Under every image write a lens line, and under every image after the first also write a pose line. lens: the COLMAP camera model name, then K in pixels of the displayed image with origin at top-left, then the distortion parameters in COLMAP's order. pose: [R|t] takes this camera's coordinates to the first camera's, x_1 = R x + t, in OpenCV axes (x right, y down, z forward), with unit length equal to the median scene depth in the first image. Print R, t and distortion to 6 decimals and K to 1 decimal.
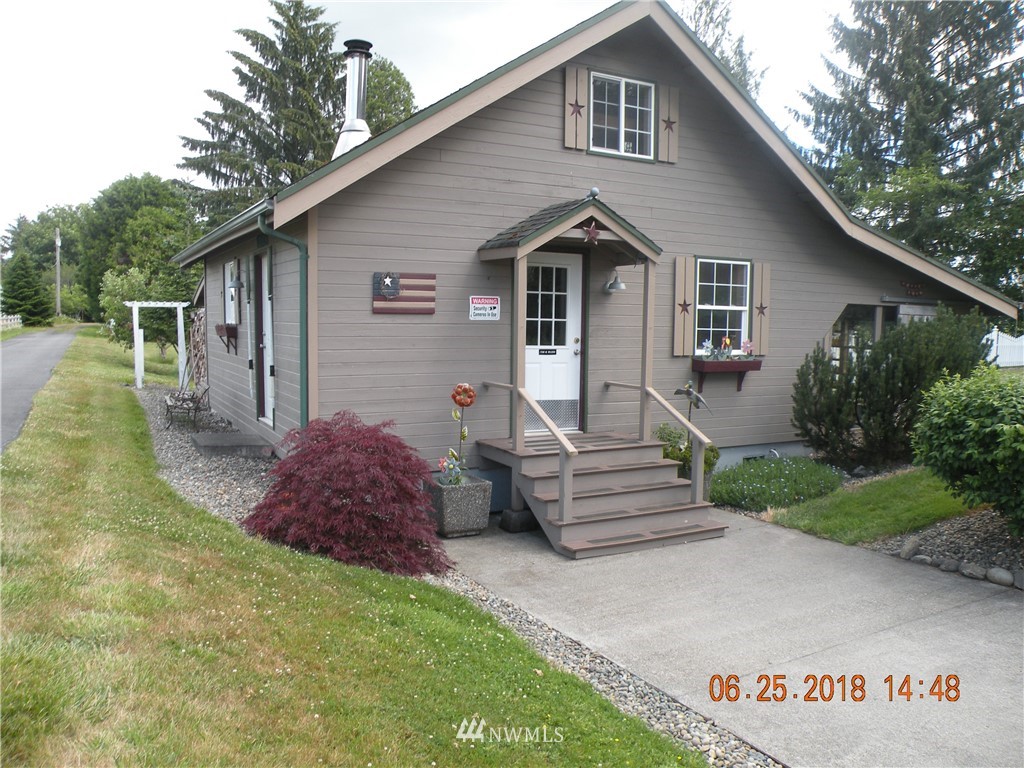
lens RADIAL K [[812.2, 0, 512.8], [0, 812.2, 384.8], [0, 0, 1]] dist [-0.073845, -0.000078]
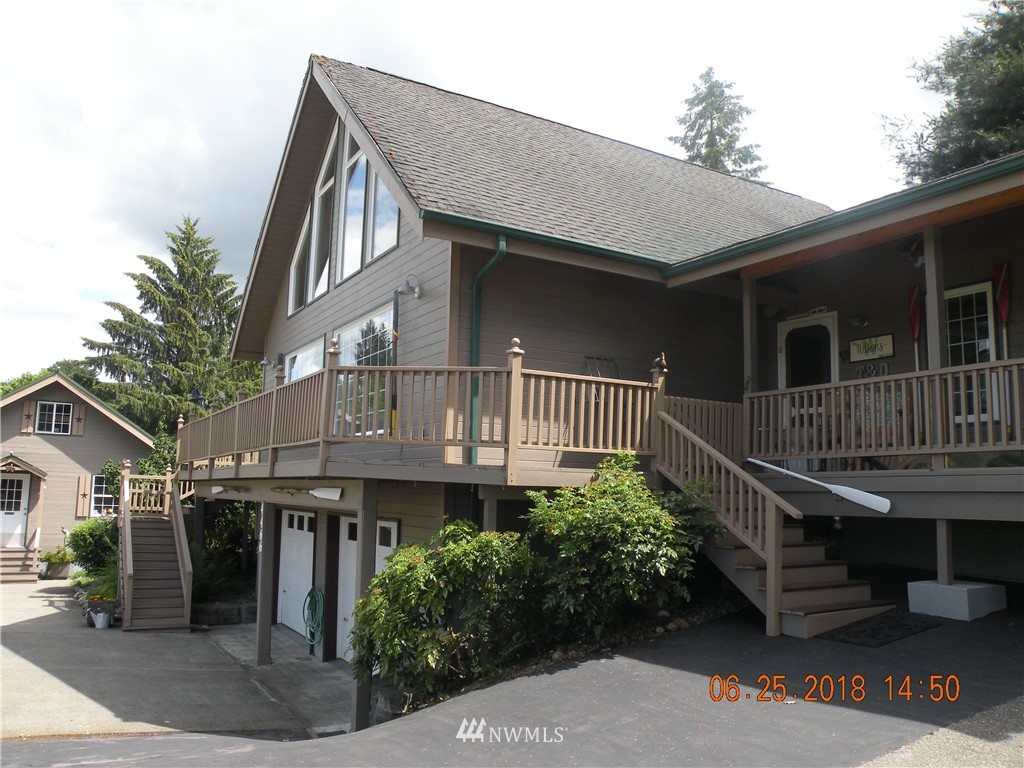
lens RADIAL K [[812.2, 0, 512.4], [0, 812.2, 385.8], [0, 0, 1]] dist [-0.073845, -0.000078]
pose [[0.999682, 0.009530, 0.023335, 1.372613], [-0.004565, 0.978914, -0.204222, 0.055608], [-0.024789, 0.204051, 0.978646, -1.327039]]
